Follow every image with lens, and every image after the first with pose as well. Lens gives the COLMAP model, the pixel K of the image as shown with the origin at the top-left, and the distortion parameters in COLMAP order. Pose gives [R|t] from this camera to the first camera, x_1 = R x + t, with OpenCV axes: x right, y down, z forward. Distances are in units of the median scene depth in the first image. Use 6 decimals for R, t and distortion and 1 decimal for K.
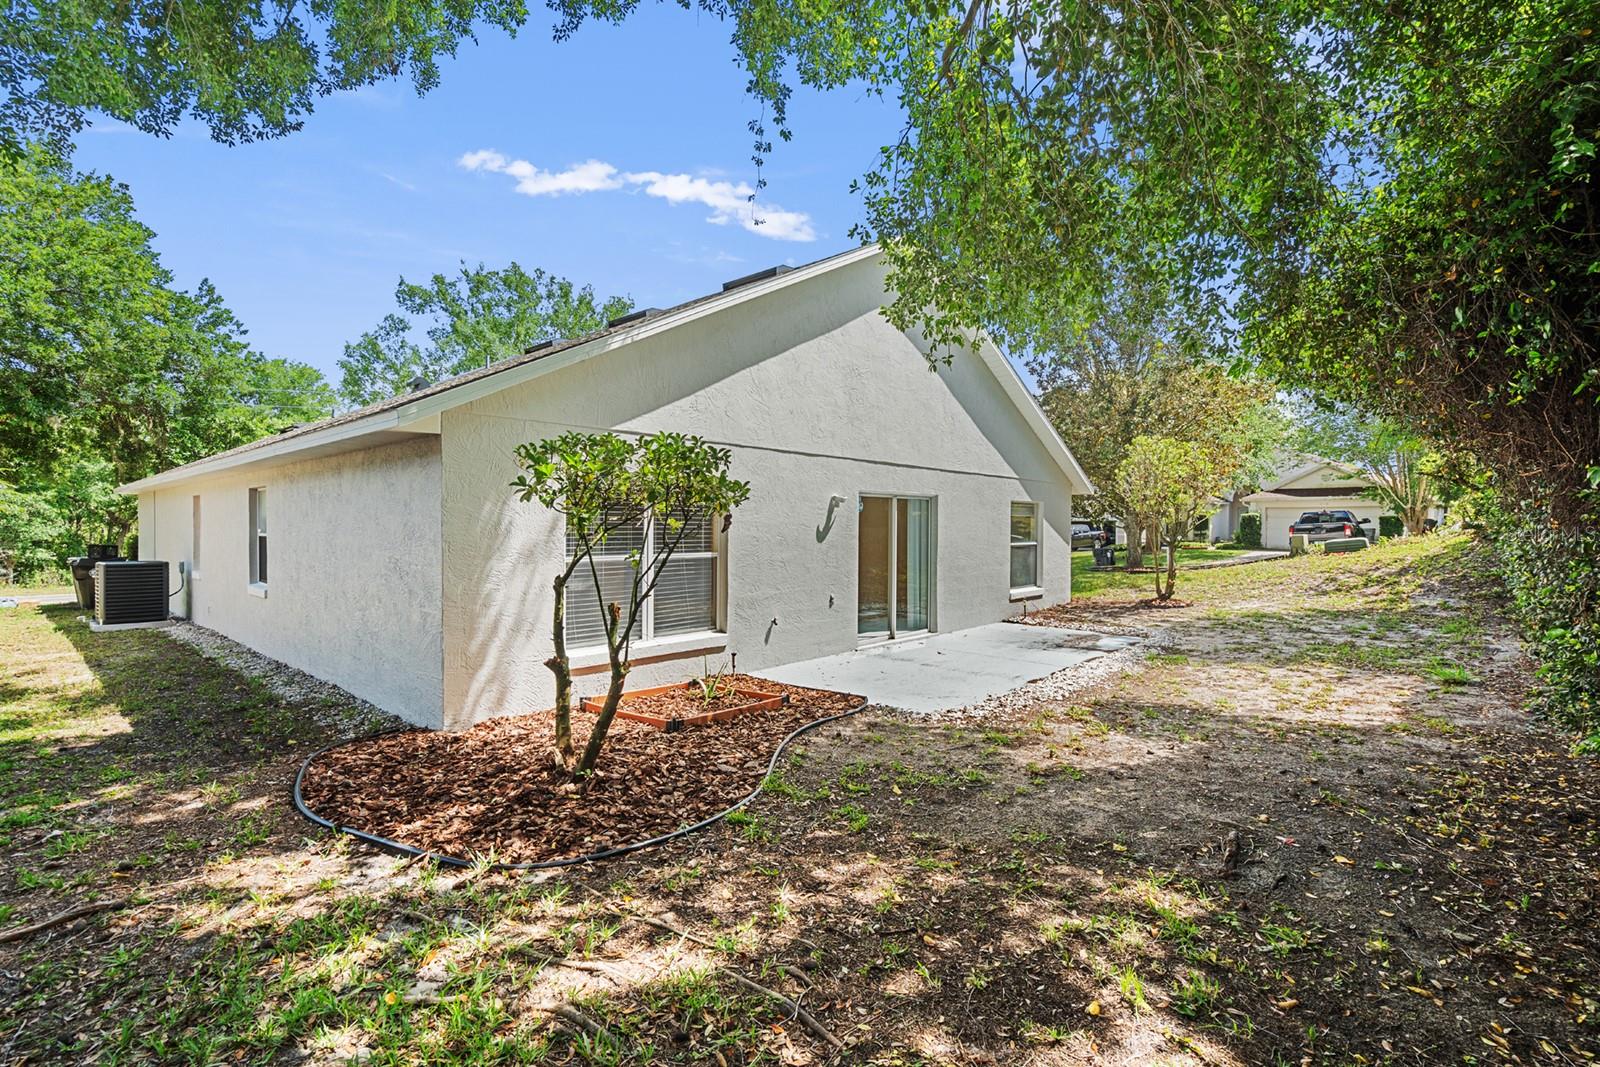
lens RADIAL K [[728.8, 0, 788.2], [0, 728.8, 533.0], [0, 0, 1]] dist [0.000246, 0.003032]
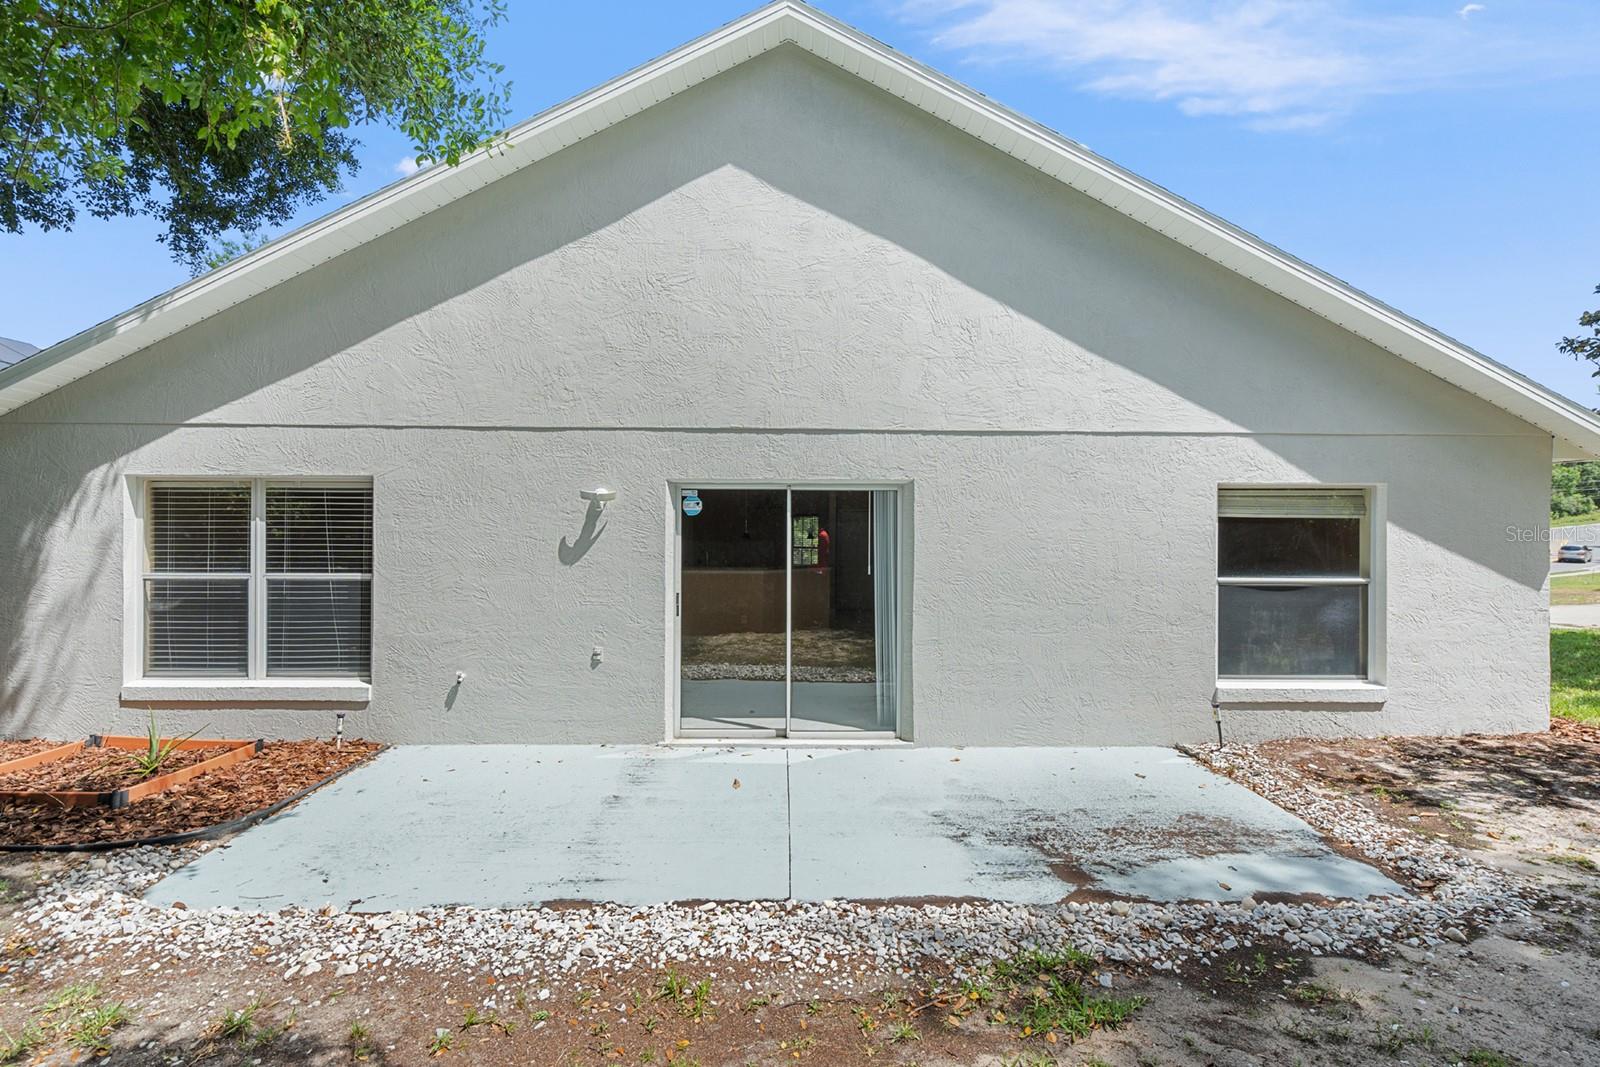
lens RADIAL K [[728.8, 0, 799.8], [0, 728.8, 534.8], [0, 0, 1]] dist [0.000246, 0.003032]
pose [[0.681776, -0.005259, -0.731542, 0.591409], [-0.008085, 0.999859, -0.014724, -0.004438], [0.731516, 0.015953, 0.681638, 0.642642]]
